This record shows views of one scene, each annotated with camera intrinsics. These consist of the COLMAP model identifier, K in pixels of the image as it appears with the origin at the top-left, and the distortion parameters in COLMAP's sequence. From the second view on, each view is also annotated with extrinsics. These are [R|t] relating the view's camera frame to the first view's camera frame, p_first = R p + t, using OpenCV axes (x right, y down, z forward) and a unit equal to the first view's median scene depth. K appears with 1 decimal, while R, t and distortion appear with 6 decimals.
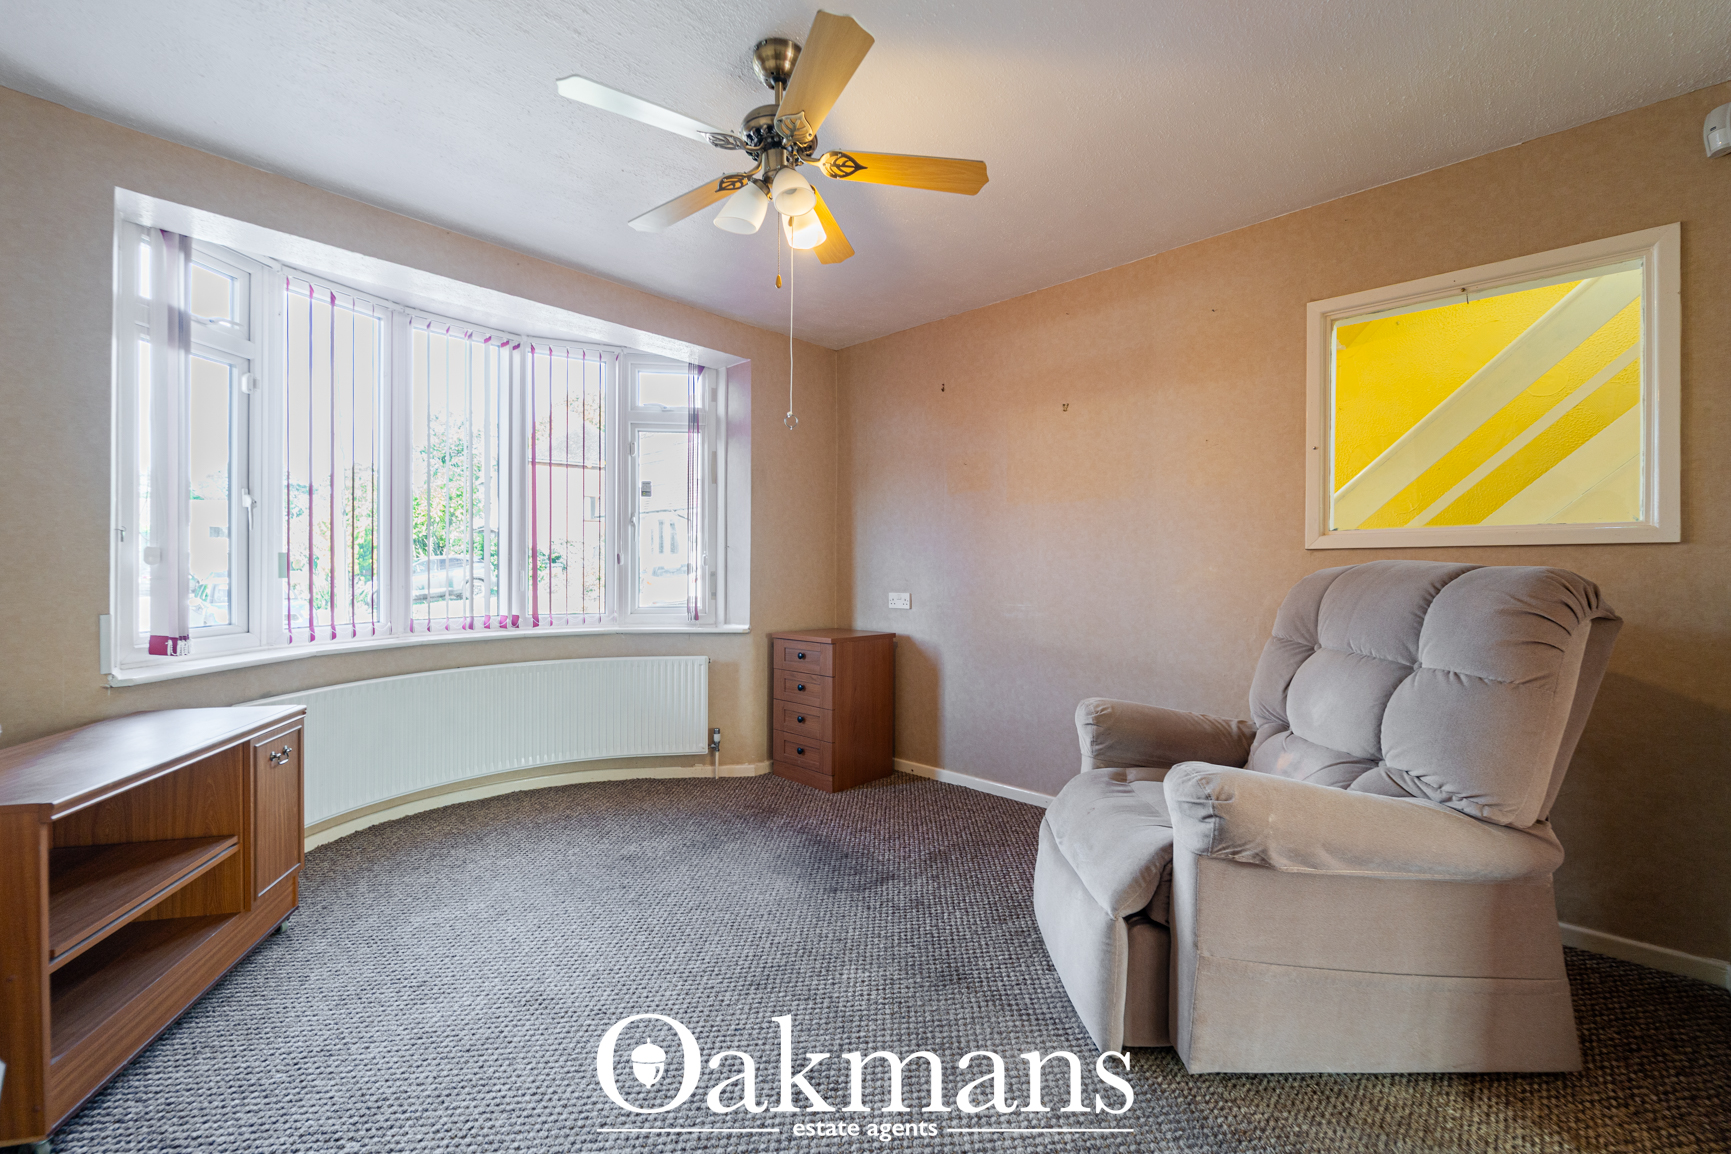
lens RADIAL K [[698.5, 0, 864.5], [0, 698.5, 570.8], [0, 0, 1]] dist [0.000558, -0.002823]
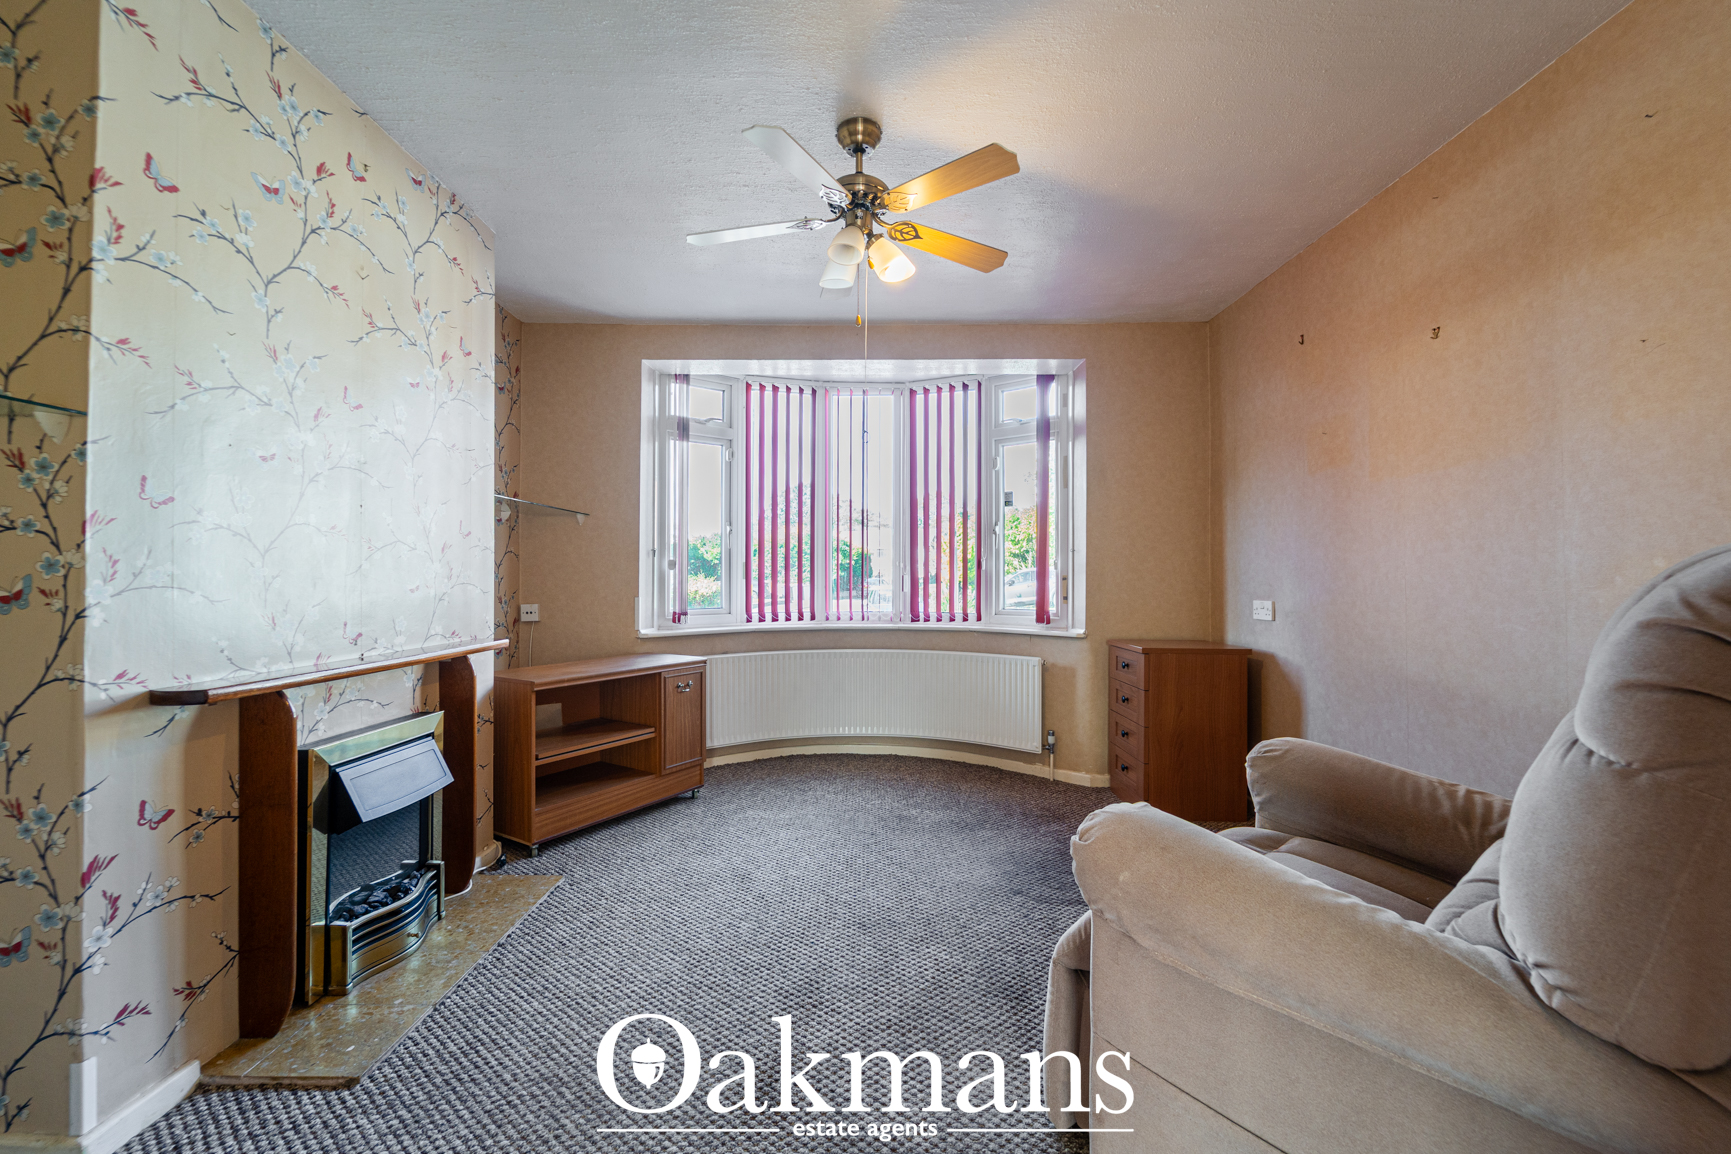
lens RADIAL K [[711.7, 0, 855.2], [0, 711.7, 568.5], [0, 0, 1]] dist [0.002189, -0.002788]
pose [[0.677096, -0.011030, -0.735812, 0.361882], [-0.003399, 0.999830, -0.018115, 0.011379], [0.735887, 0.014767, 0.676944, 0.093276]]
